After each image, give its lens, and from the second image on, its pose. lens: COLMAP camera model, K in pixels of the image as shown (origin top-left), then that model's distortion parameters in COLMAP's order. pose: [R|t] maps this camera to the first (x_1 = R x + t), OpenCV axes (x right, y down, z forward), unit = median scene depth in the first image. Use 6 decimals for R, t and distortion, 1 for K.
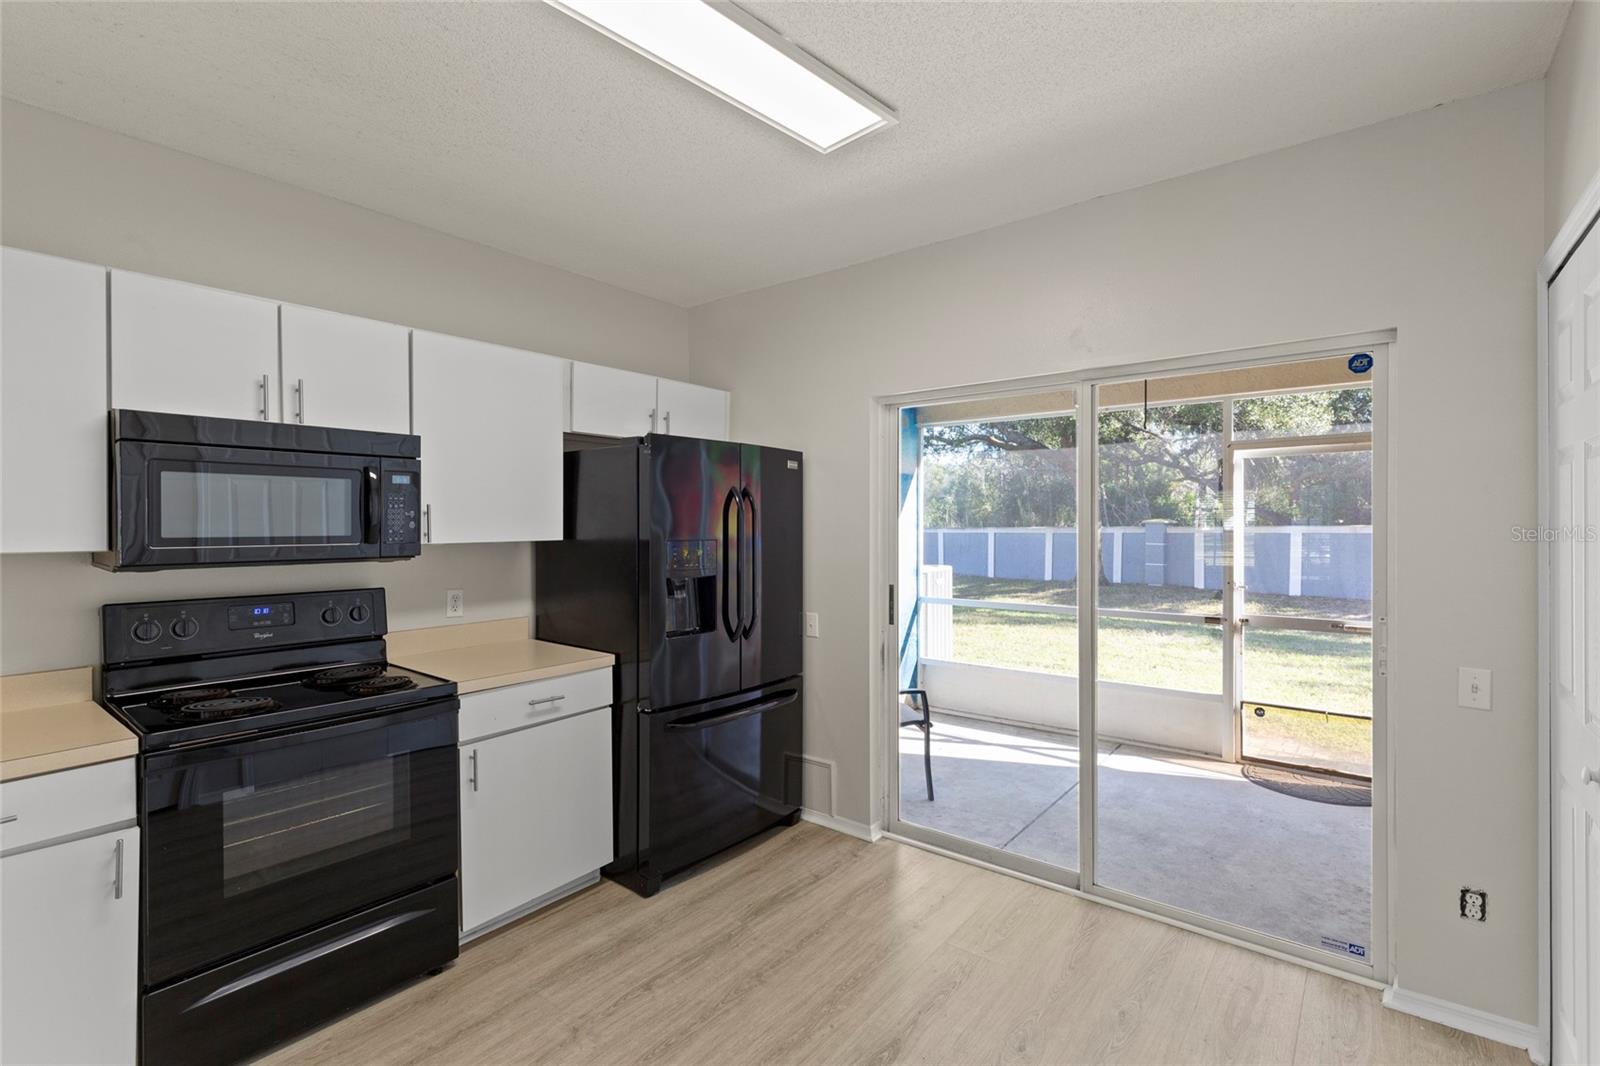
lens RADIAL K [[719.1, 0, 806.5], [0, 719.1, 522.1], [0, 0, 1]] dist [0.015167, -0.000204]
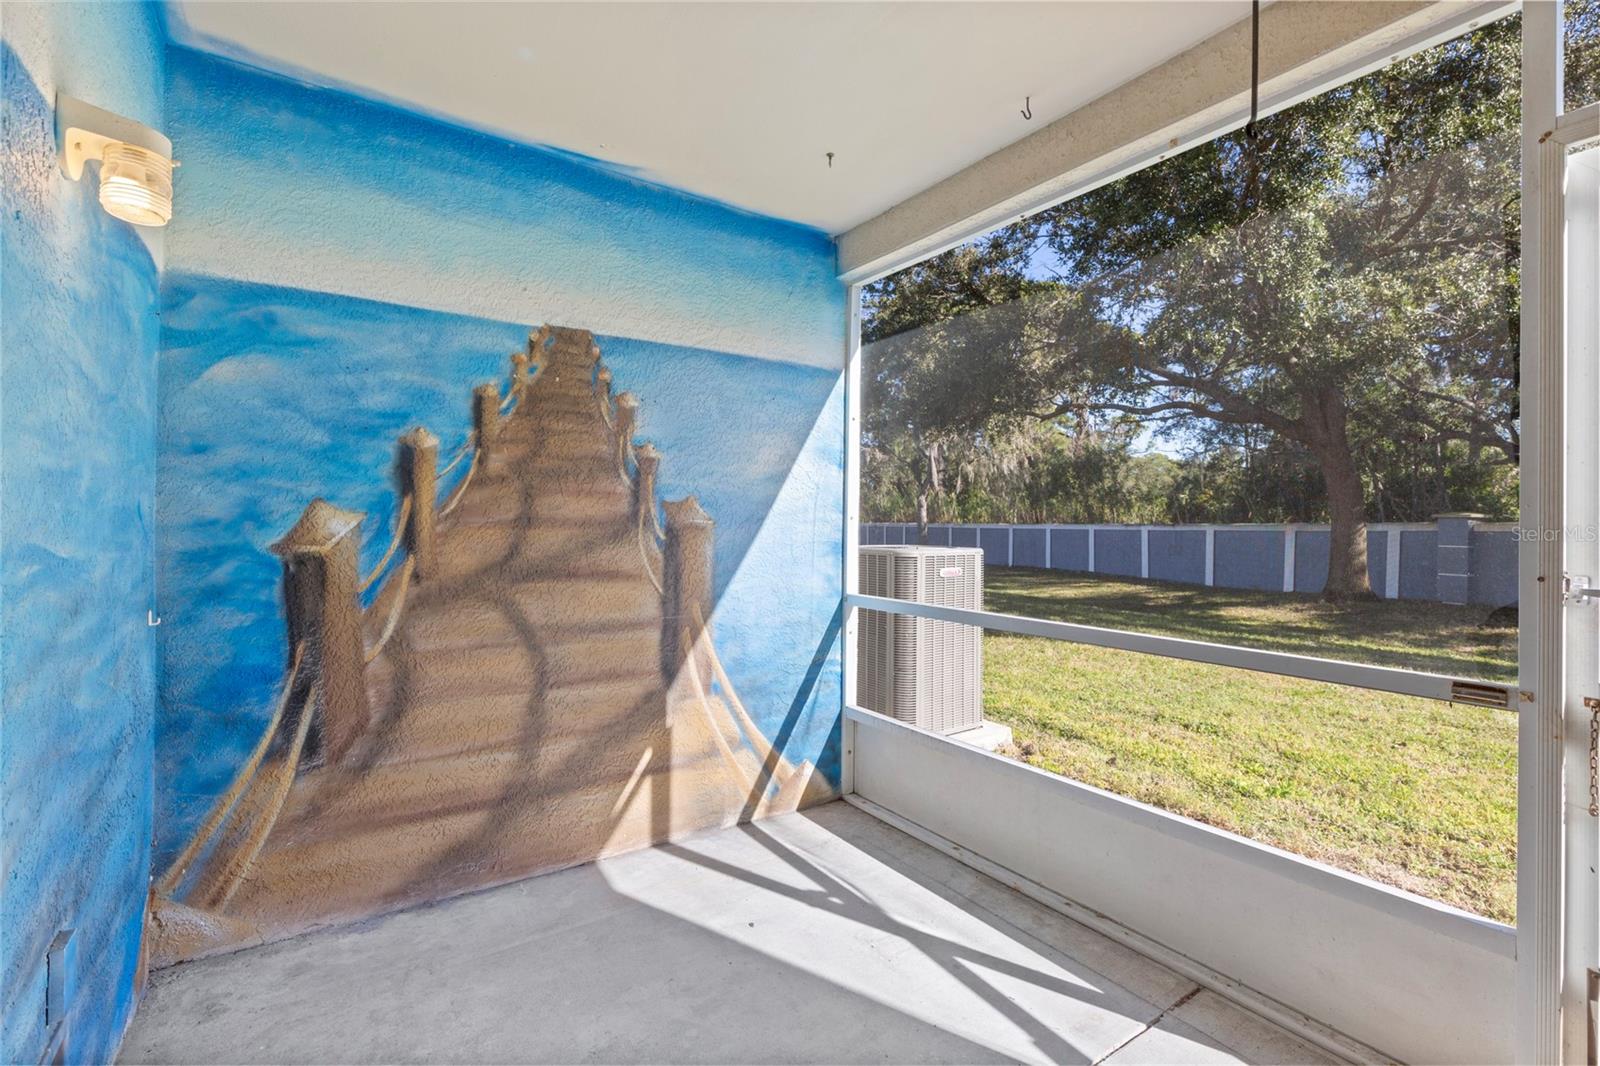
lens RADIAL K [[719.1, 0, 806.5], [0, 719.1, 522.1], [0, 0, 1]] dist [0.015167, -0.000204]
pose [[0.957927, 0.011200, -0.286794, 0.233564], [-0.011118, 0.999936, 0.001916, 0.039121], [0.286797, 0.001353, 0.957990, 0.383173]]
